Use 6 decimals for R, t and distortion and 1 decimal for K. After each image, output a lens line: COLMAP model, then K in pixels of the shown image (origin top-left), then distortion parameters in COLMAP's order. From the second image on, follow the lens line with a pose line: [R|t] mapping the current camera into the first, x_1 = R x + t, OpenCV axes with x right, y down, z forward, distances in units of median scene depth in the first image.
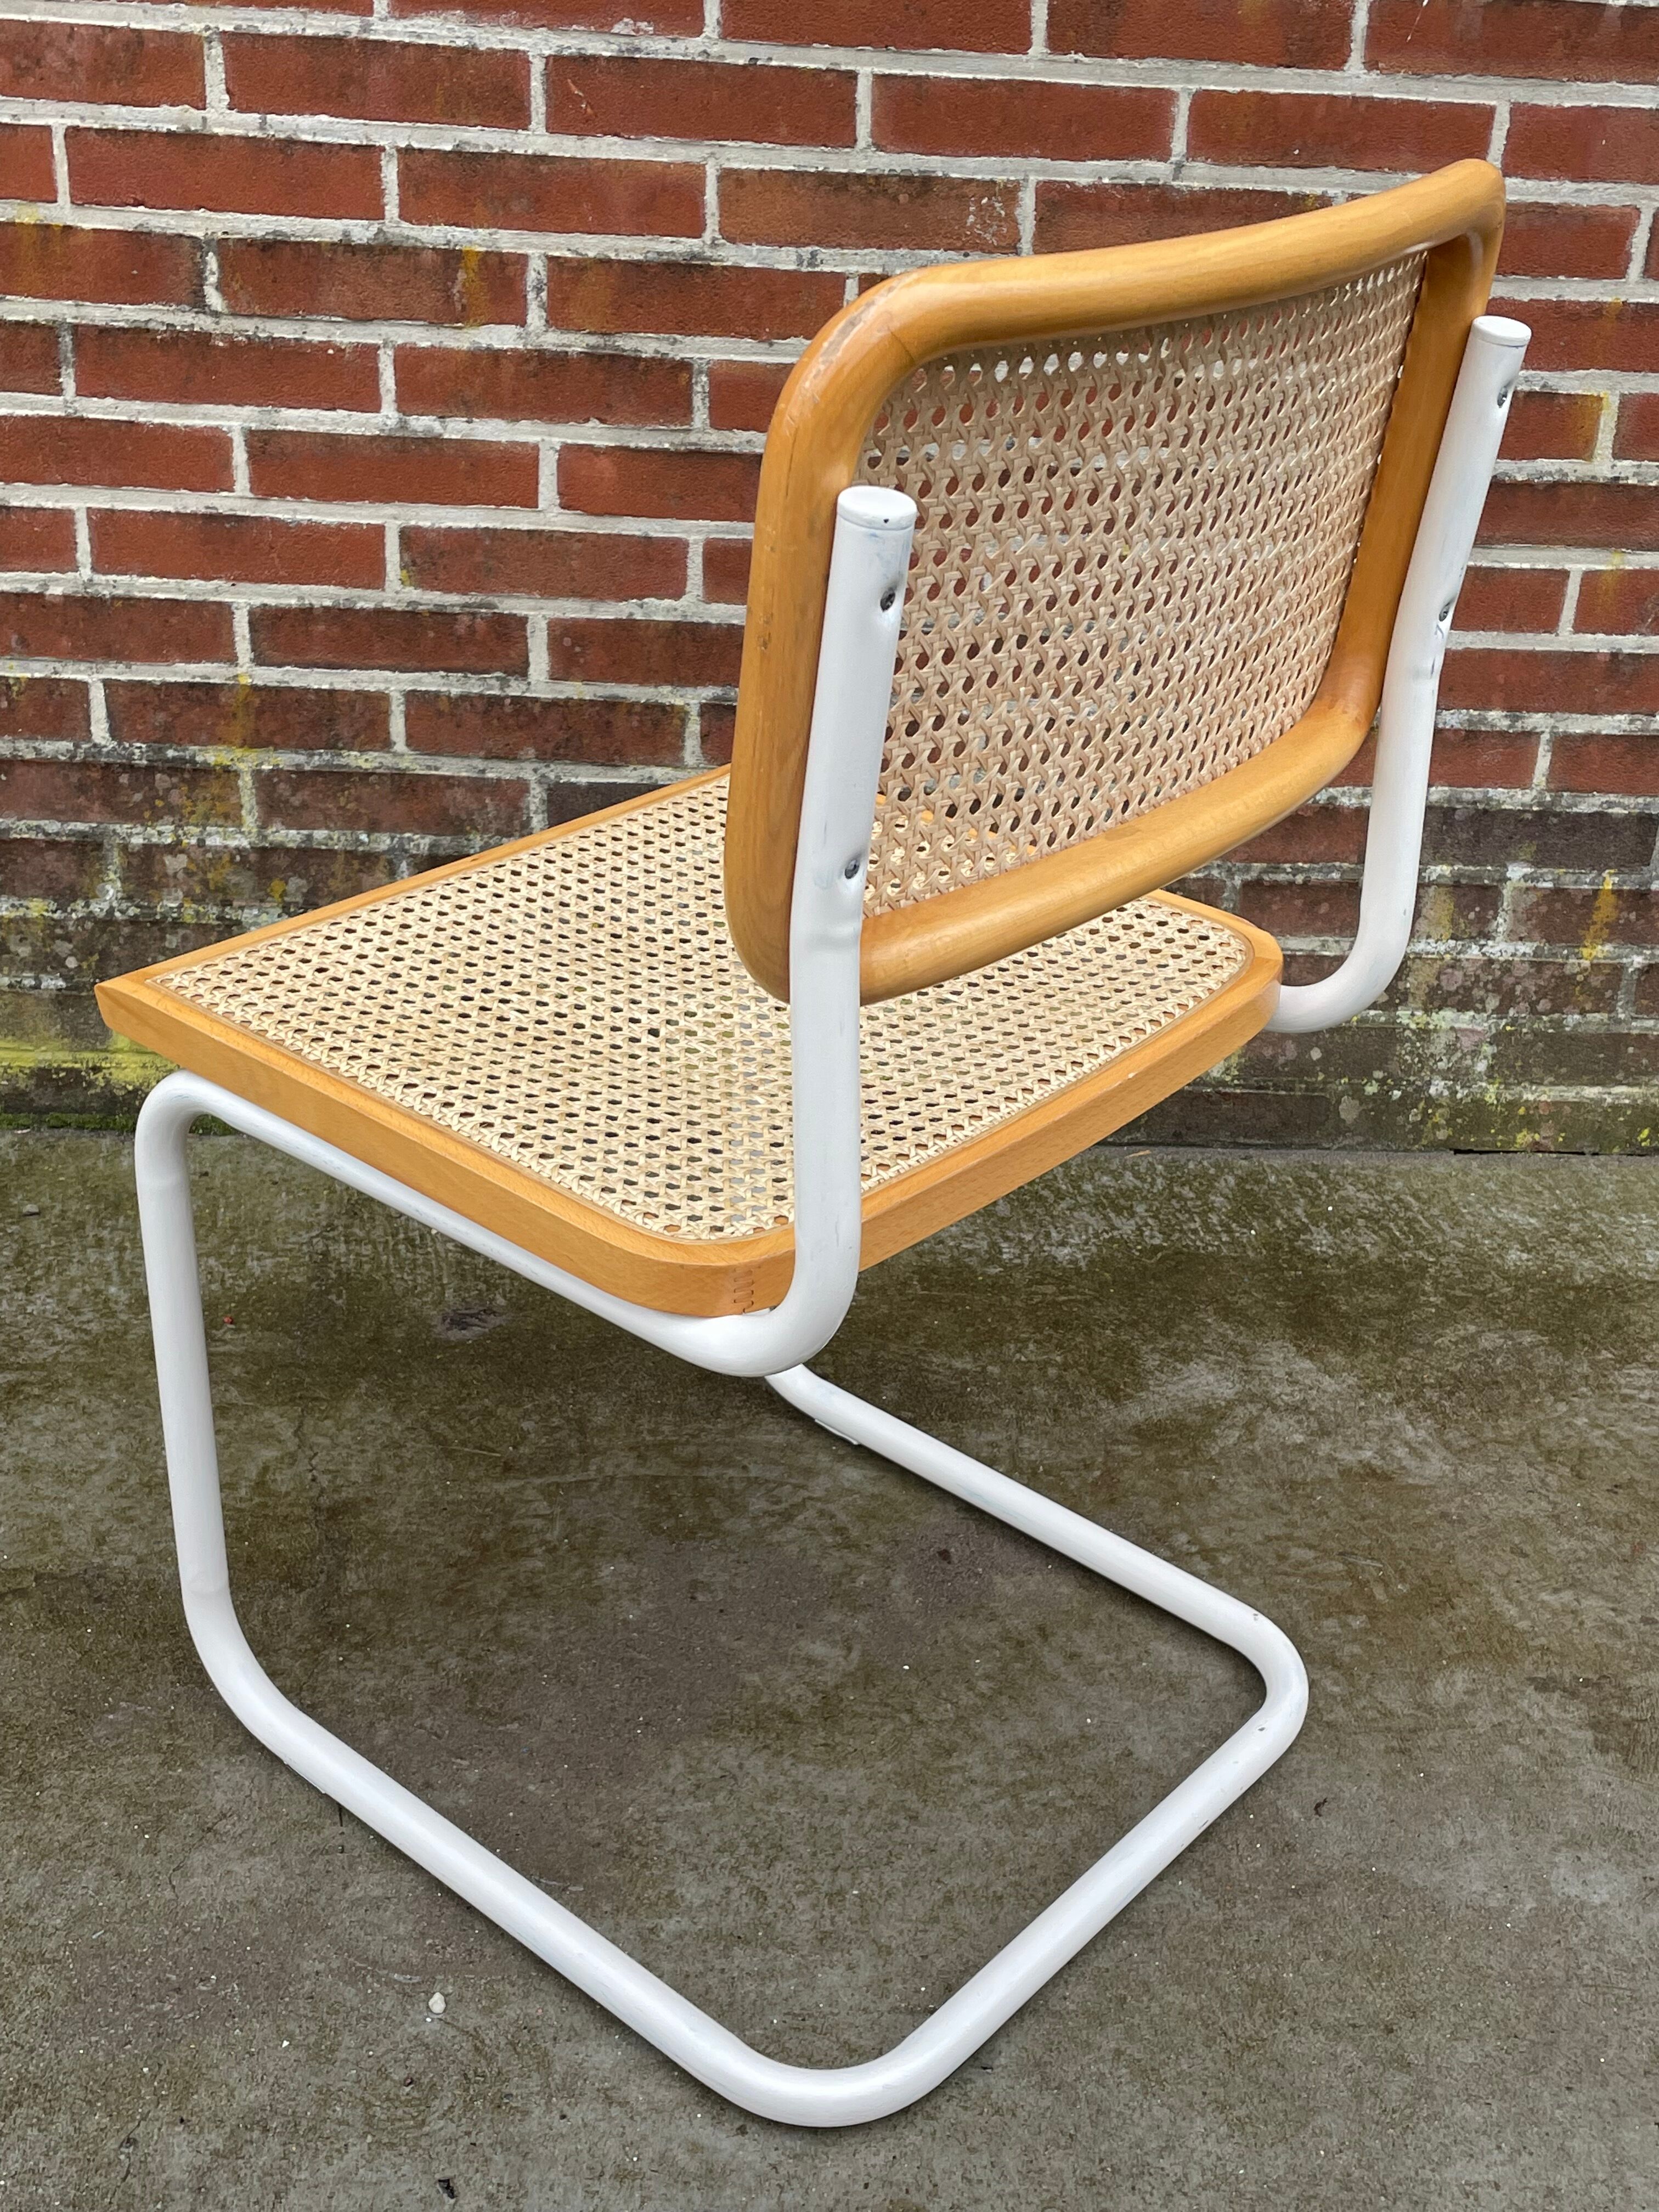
lens RADIAL K [[2465.2, 0, 850.7], [0, 2465.2, 1139.2], [0, 0, 1]] dist [0.058558, 0.000000]
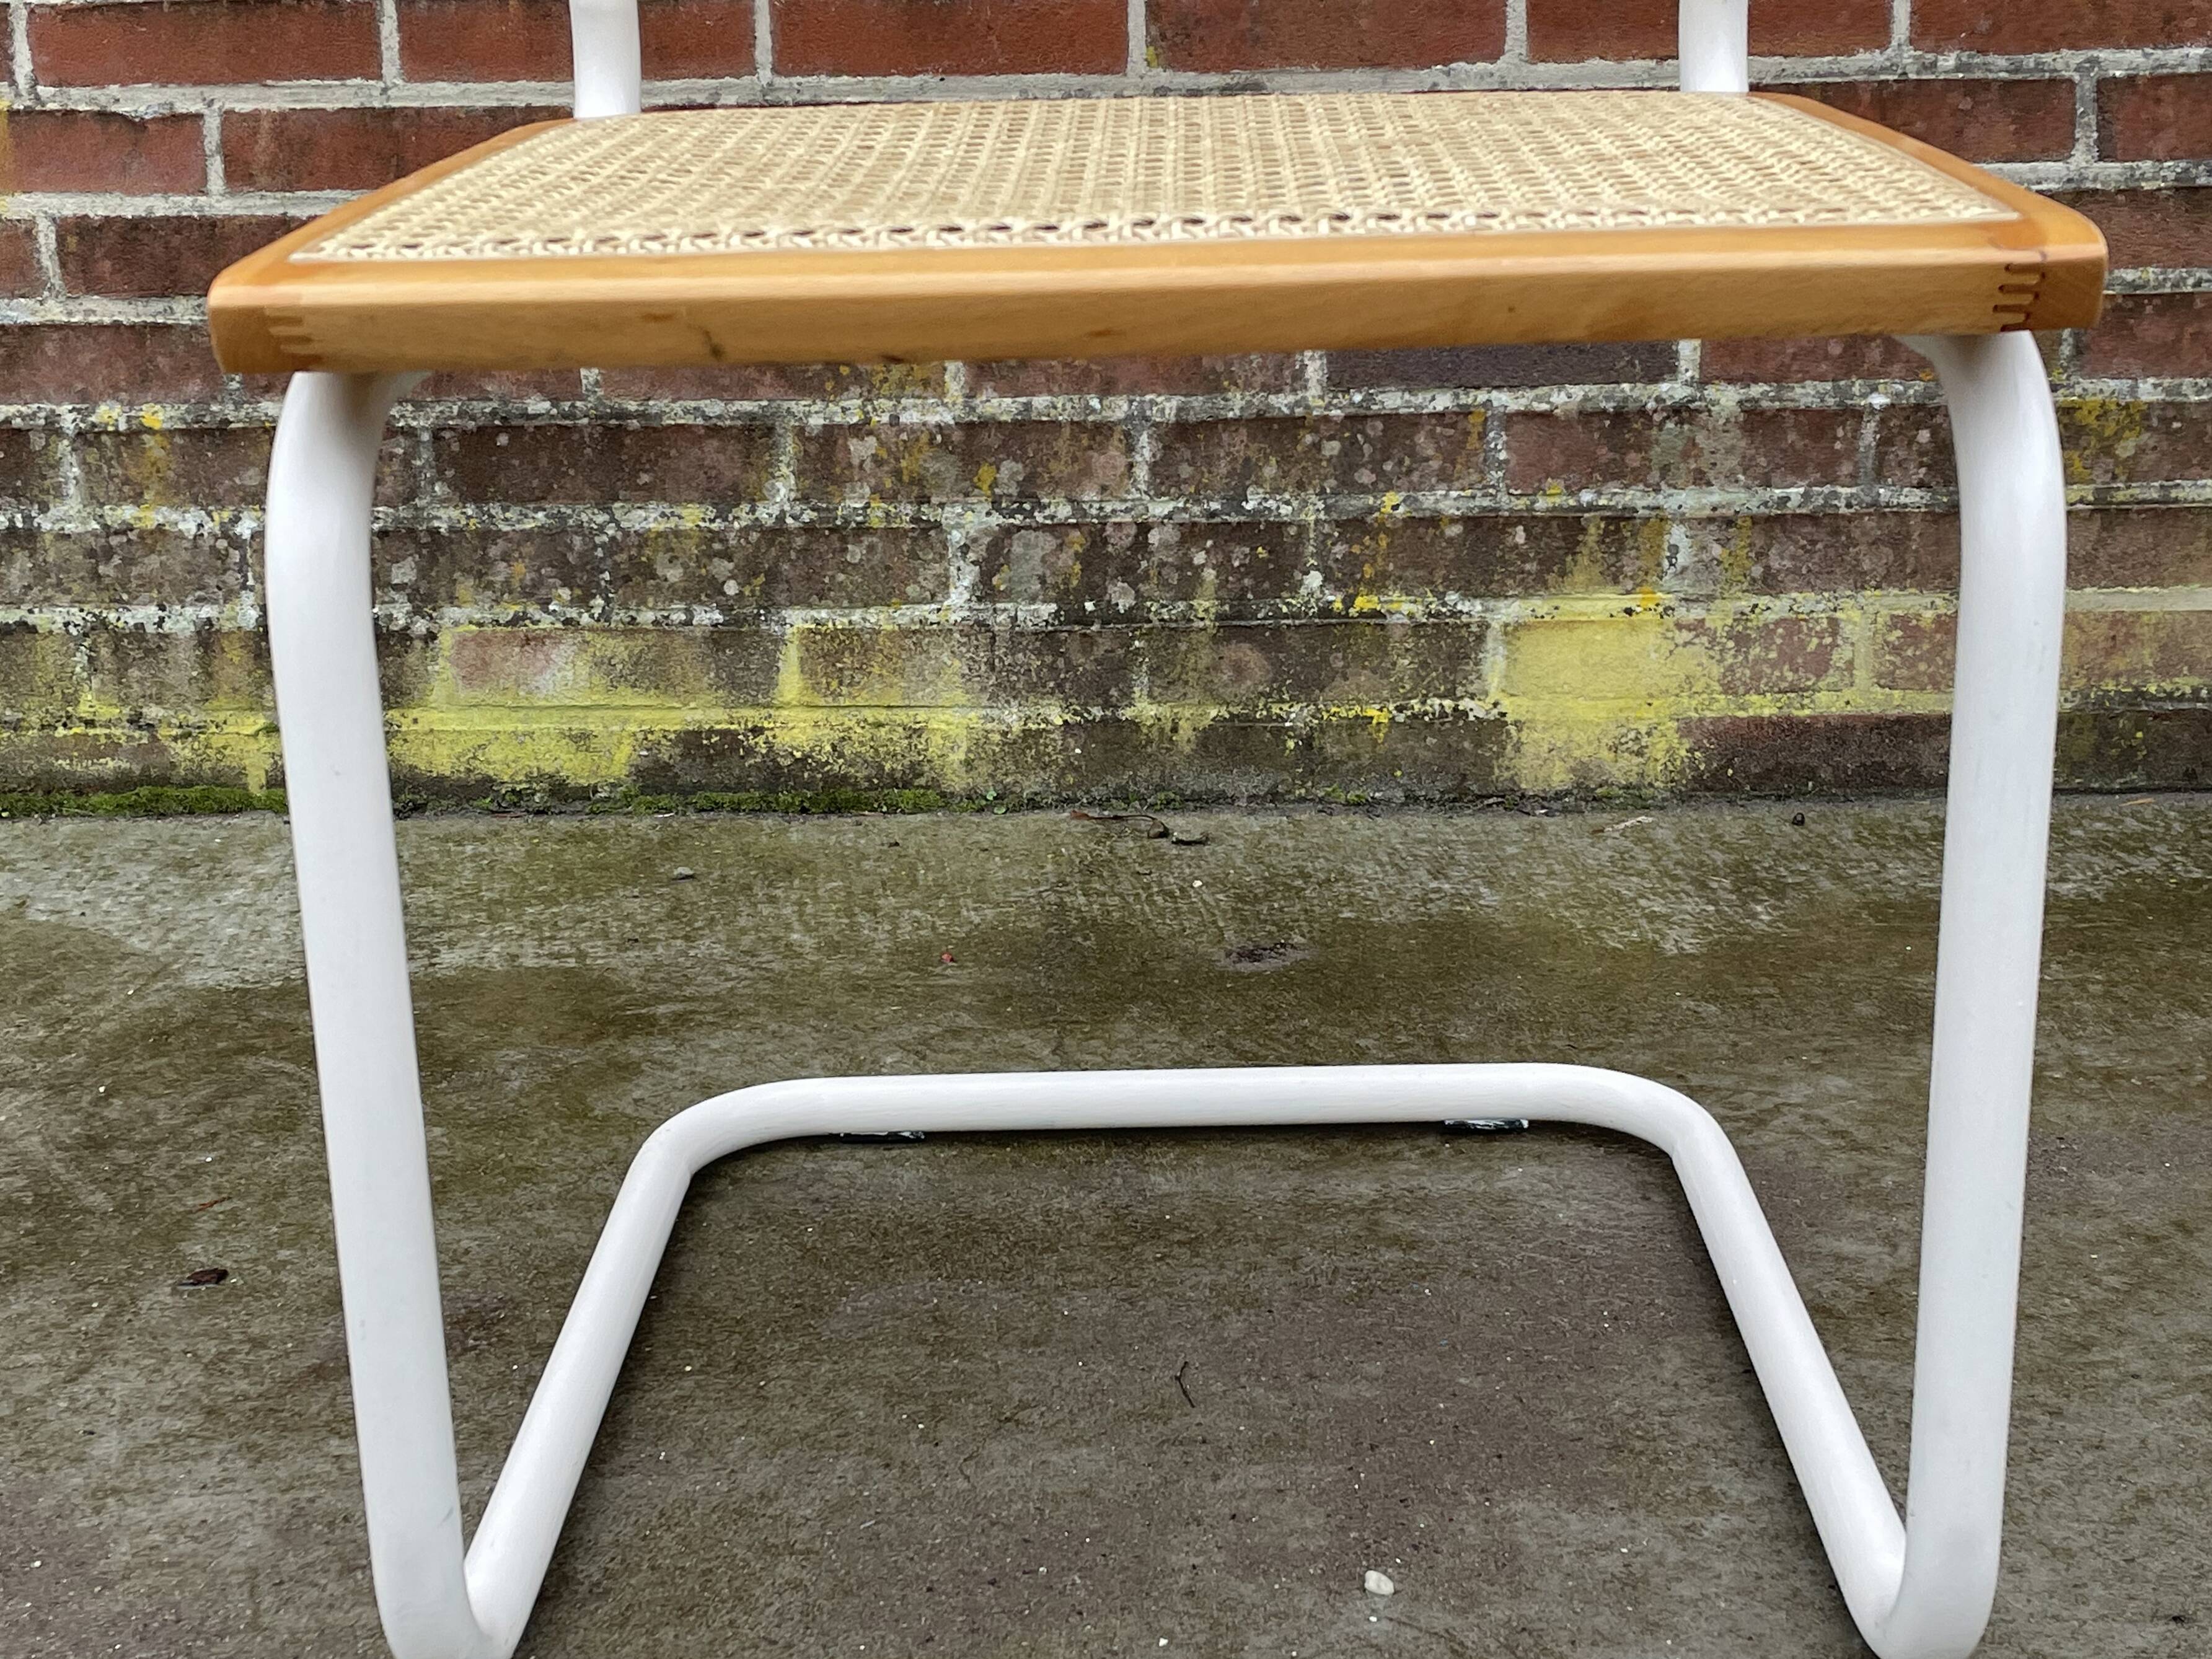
lens RADIAL K [[2900.2, 0, 1121.3], [0, 2900.2, 799.7], [0, 0, 1]] dist [0.081485, 0.000000]
pose [[0.992640, -0.044566, -0.112602, -0.097876], [0.019537, 0.976575, -0.214288, 0.215691], [0.119514, 0.210511, 0.970258, 0.141920]]
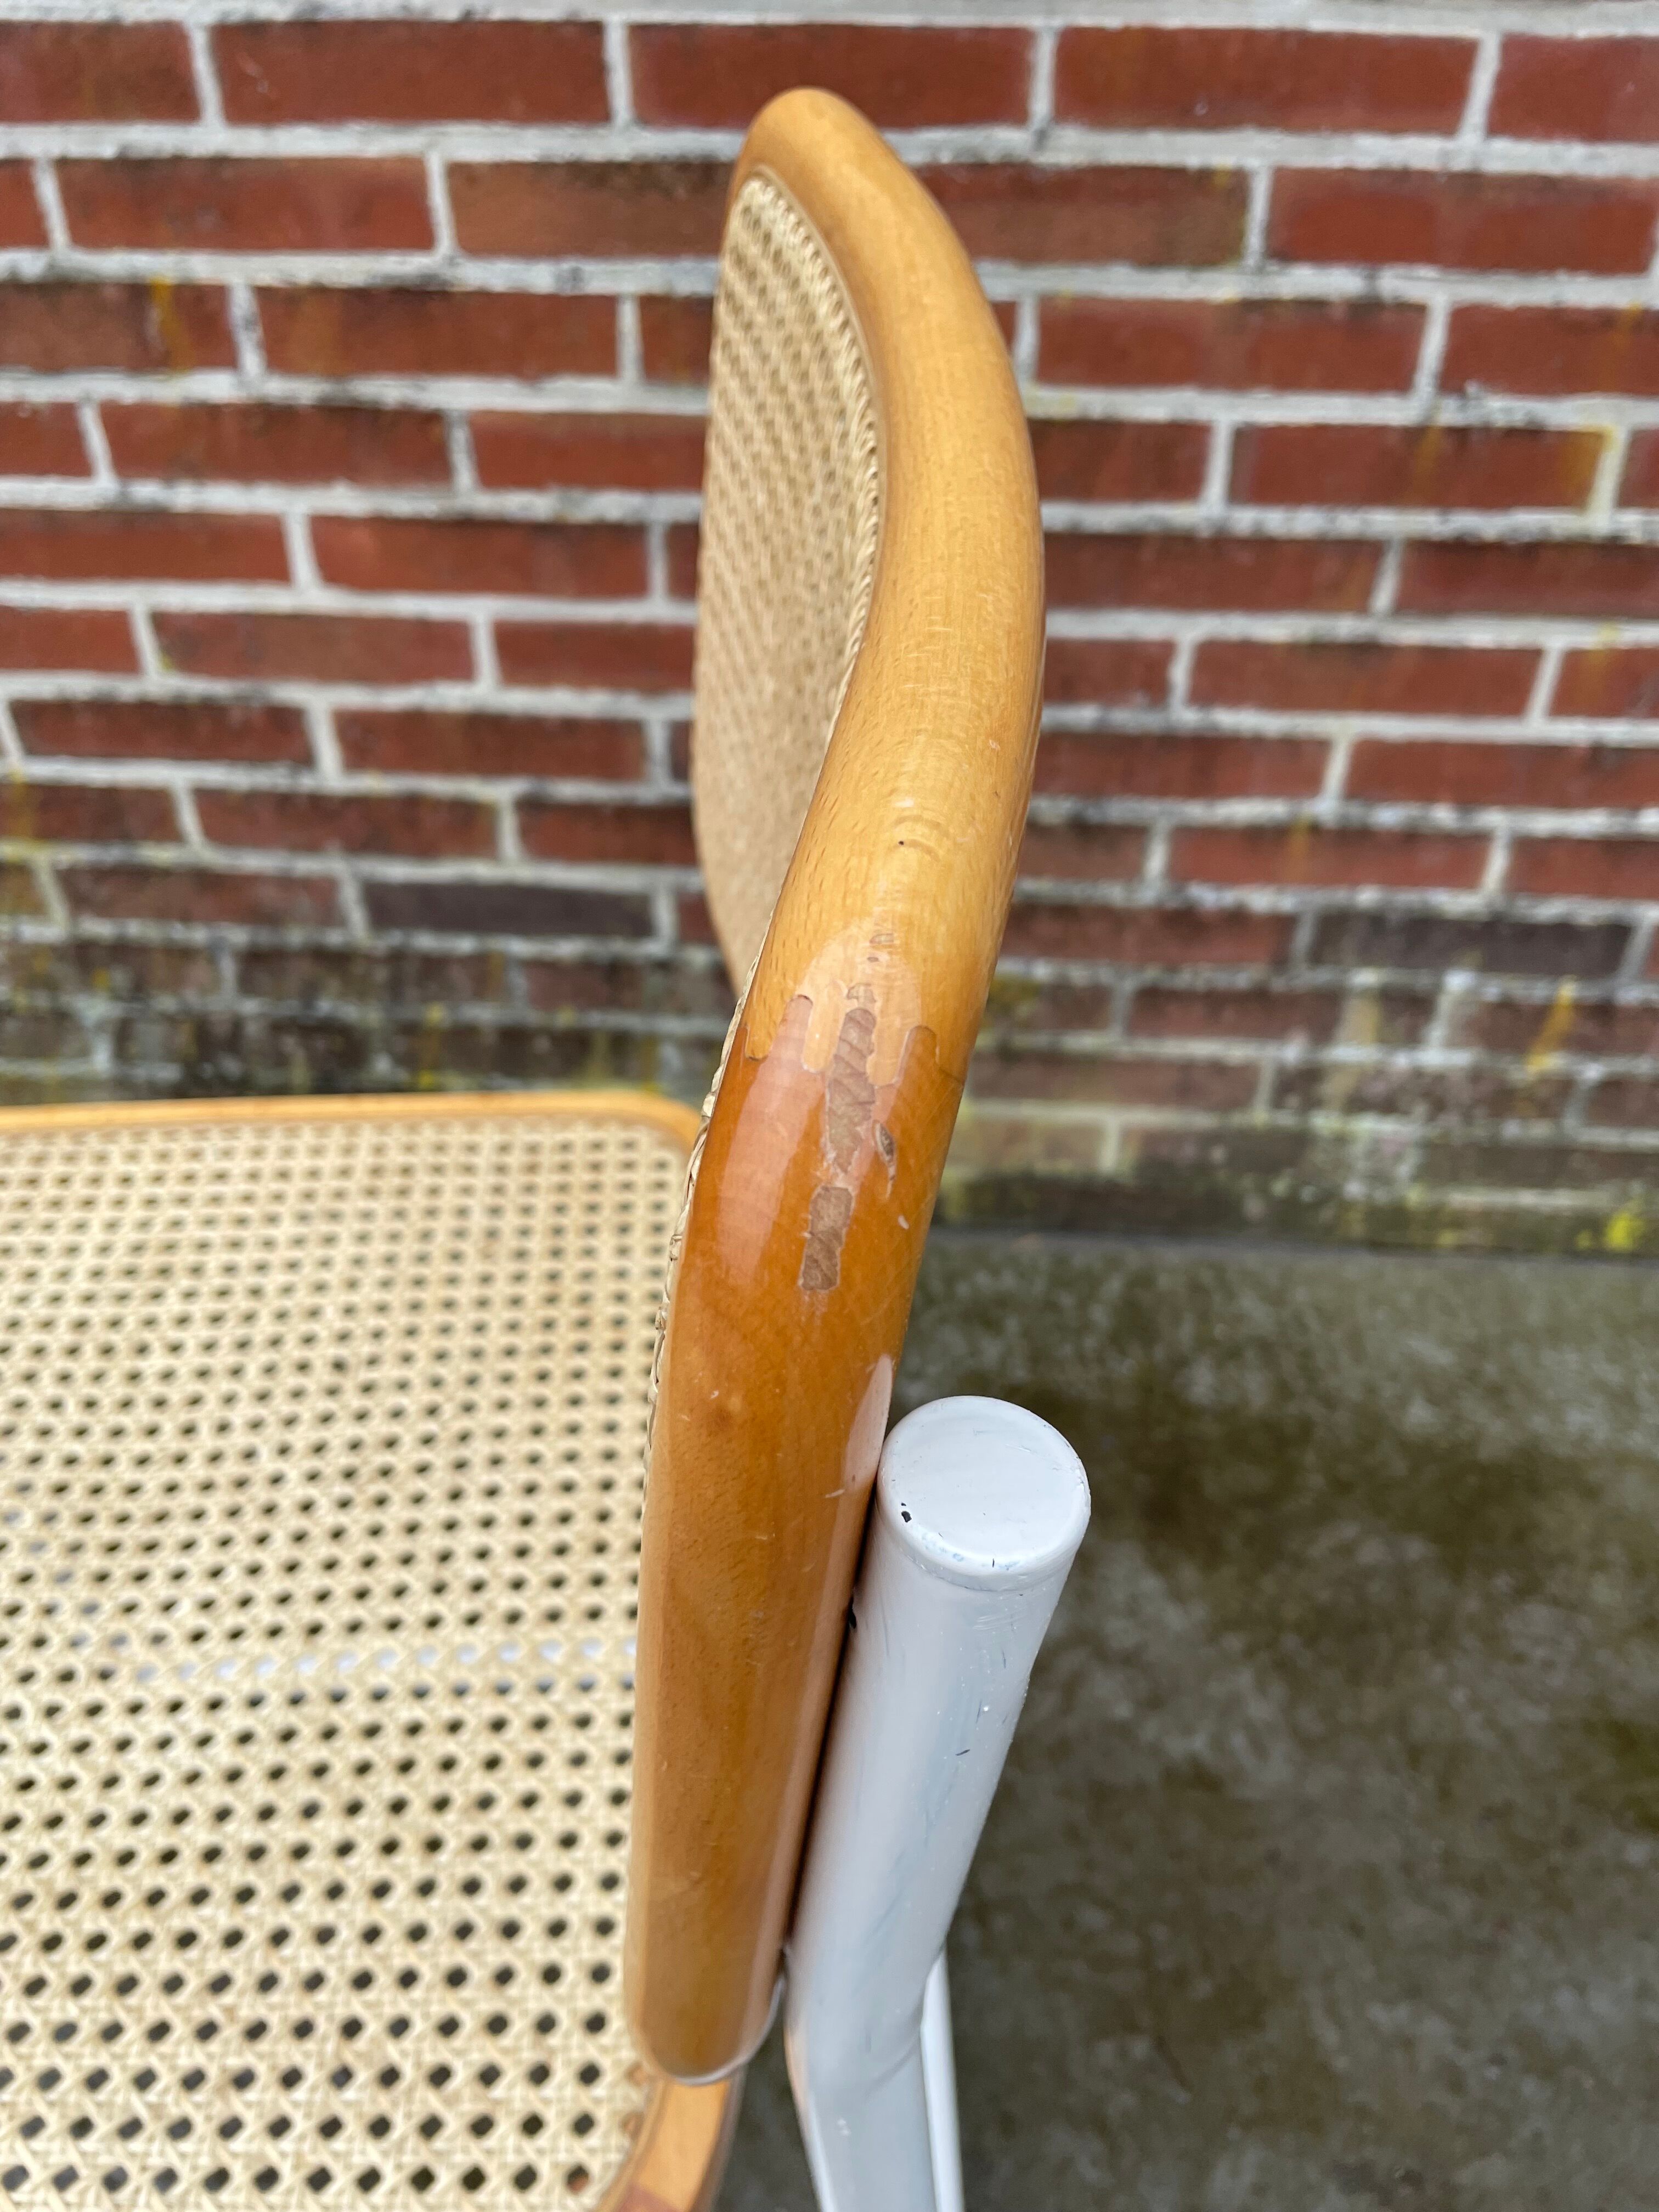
lens RADIAL K [[1686.6, 0, 816.3], [0, 1686.6, 1123.9], [0, 0, 1]] dist [0.052723, -0.087488]
pose [[0.991016, 0.035979, -0.128813, 0.138692], [-0.009416, 0.979515, 0.201149, -0.197054], [0.133412, -0.198129, 0.971054, 0.425821]]
